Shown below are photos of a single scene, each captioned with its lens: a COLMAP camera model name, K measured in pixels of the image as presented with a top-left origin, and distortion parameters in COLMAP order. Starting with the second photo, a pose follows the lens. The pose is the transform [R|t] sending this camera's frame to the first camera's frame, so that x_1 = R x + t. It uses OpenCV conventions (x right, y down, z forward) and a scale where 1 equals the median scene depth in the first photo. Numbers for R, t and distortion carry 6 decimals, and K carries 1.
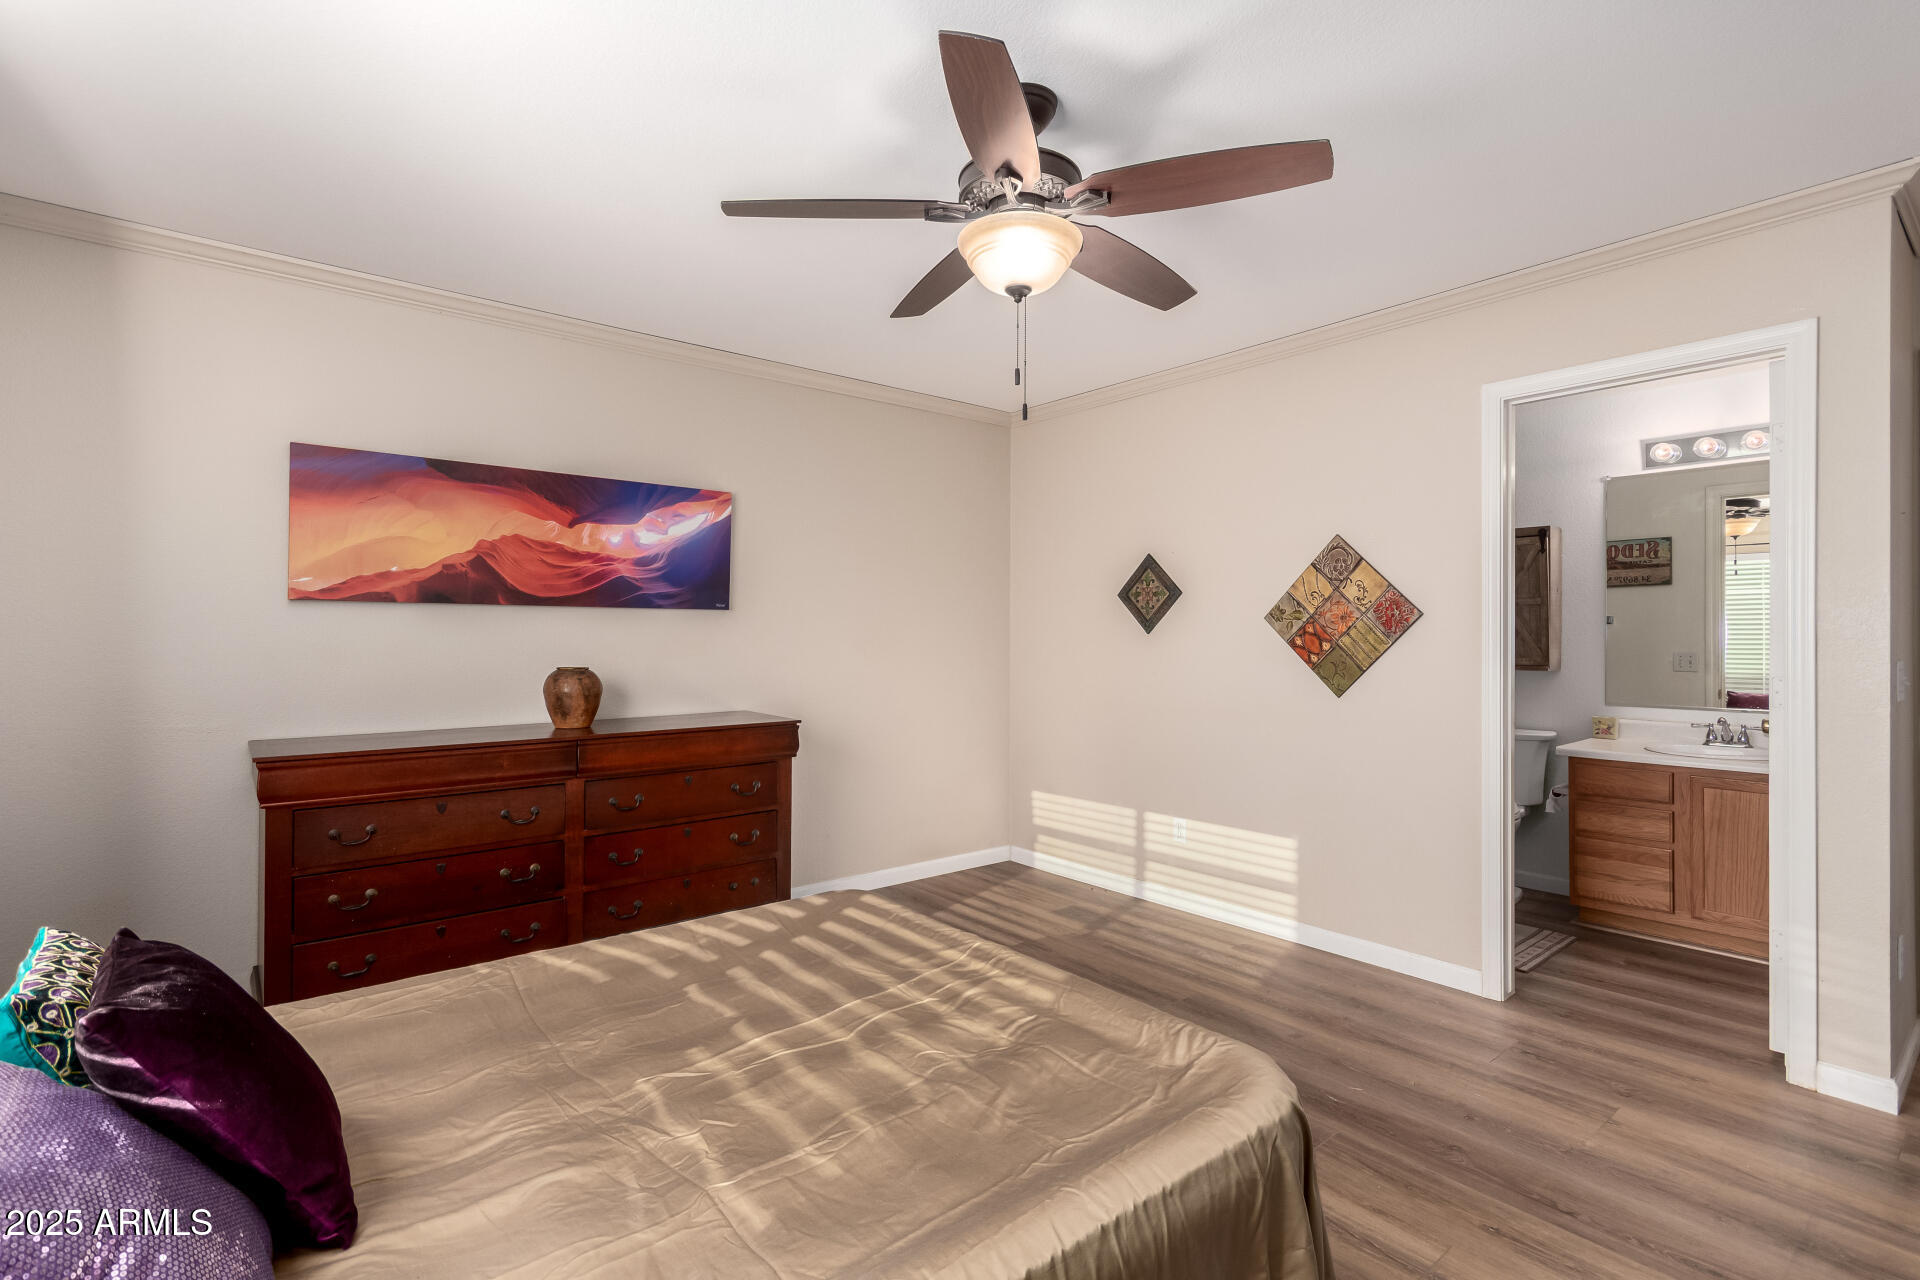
lens RADIAL K [[887.9, 0, 958.9], [0, 887.9, 633.7], [0, 0, 1]] dist [0.001659, 0.000582]
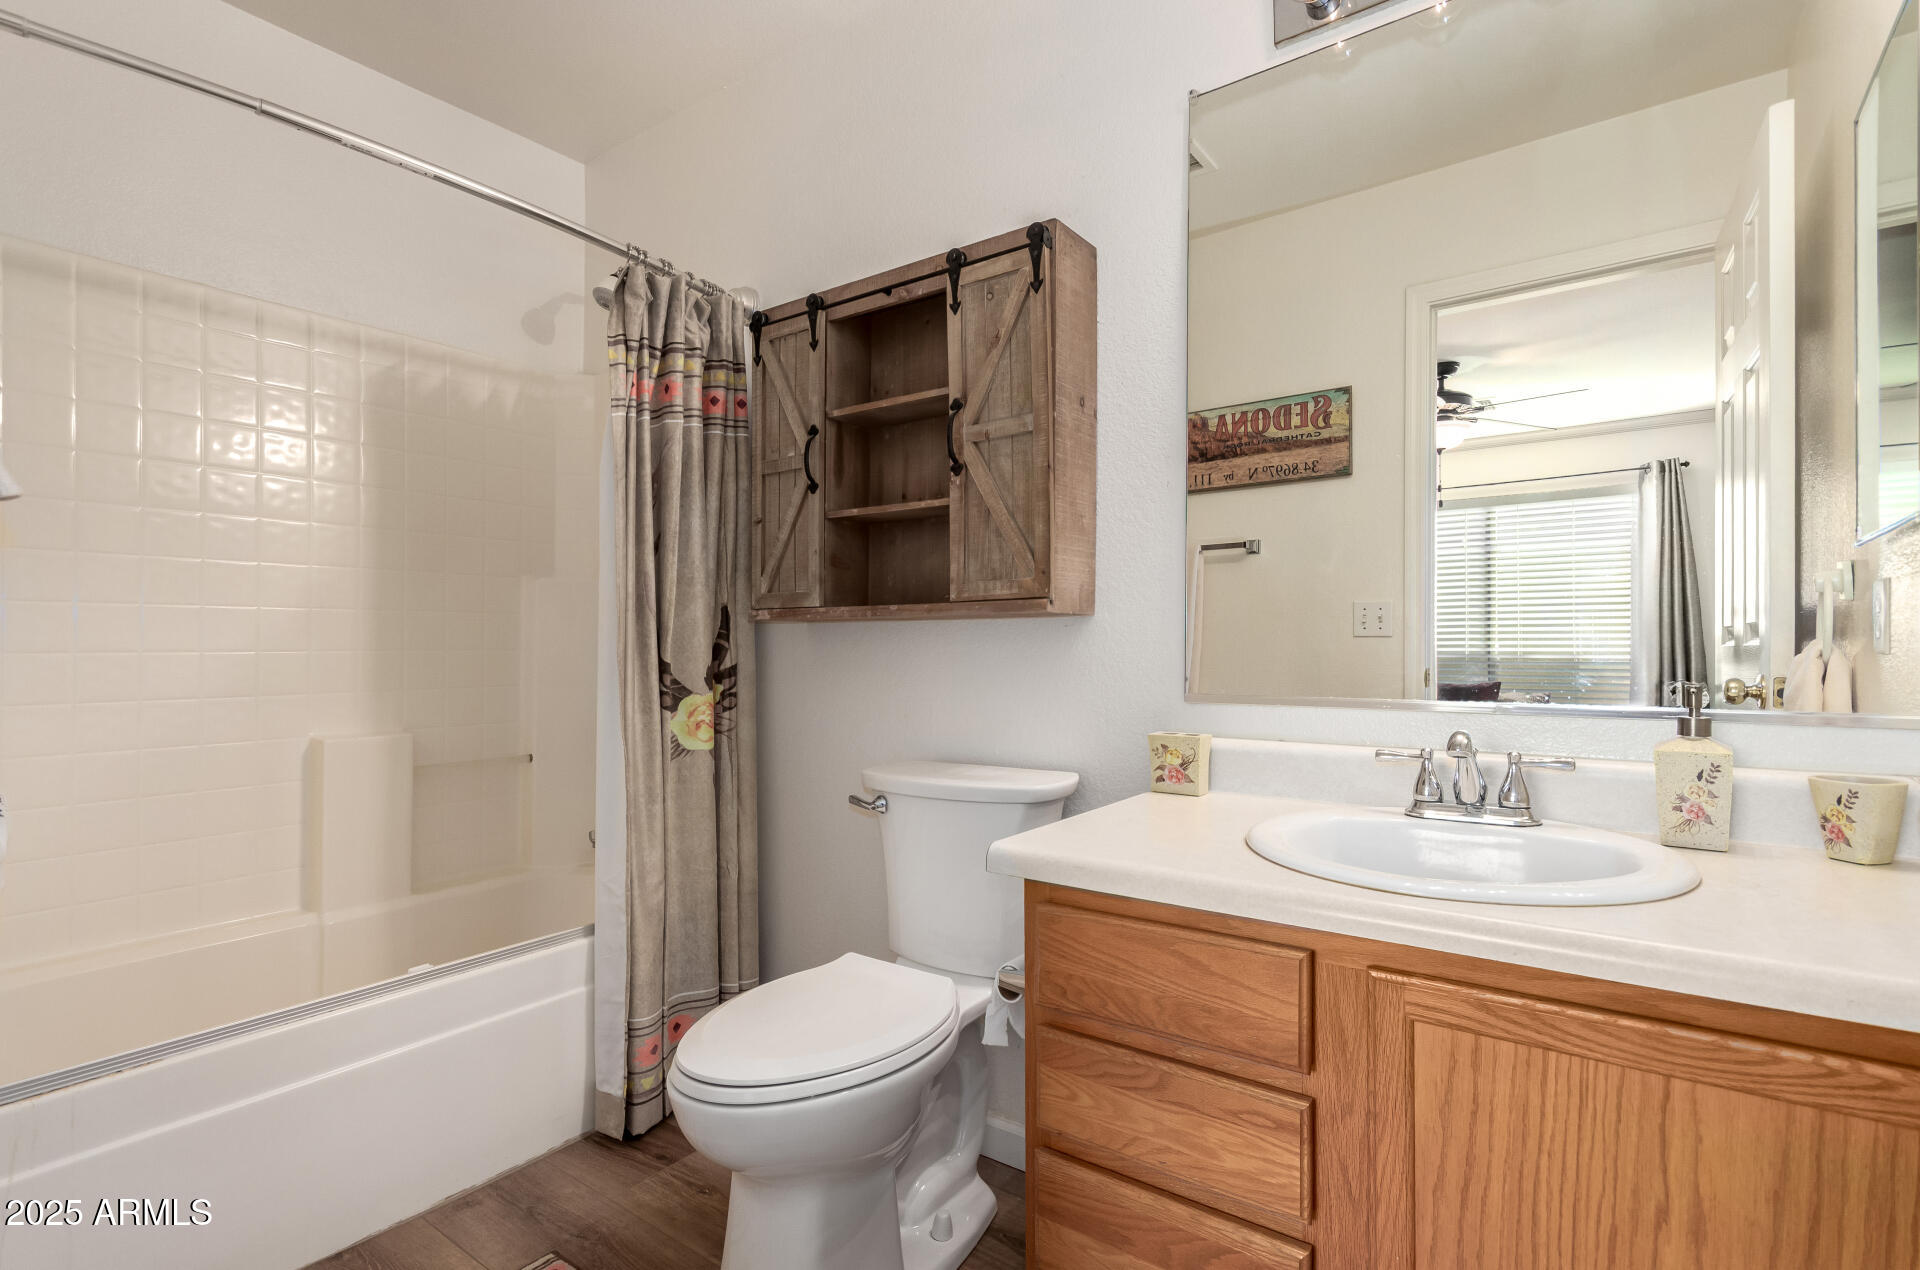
lens RADIAL K [[912.1, 0, 964.1], [0, 912.1, 658.7], [0, 0, 1]] dist [0.000331, 0.000055]
pose [[0.967360, -0.008187, 0.253275, 0.427525], [0.004085, 0.999852, 0.016721, 0.044058], [-0.253375, -0.015140, 0.967250, 0.515446]]
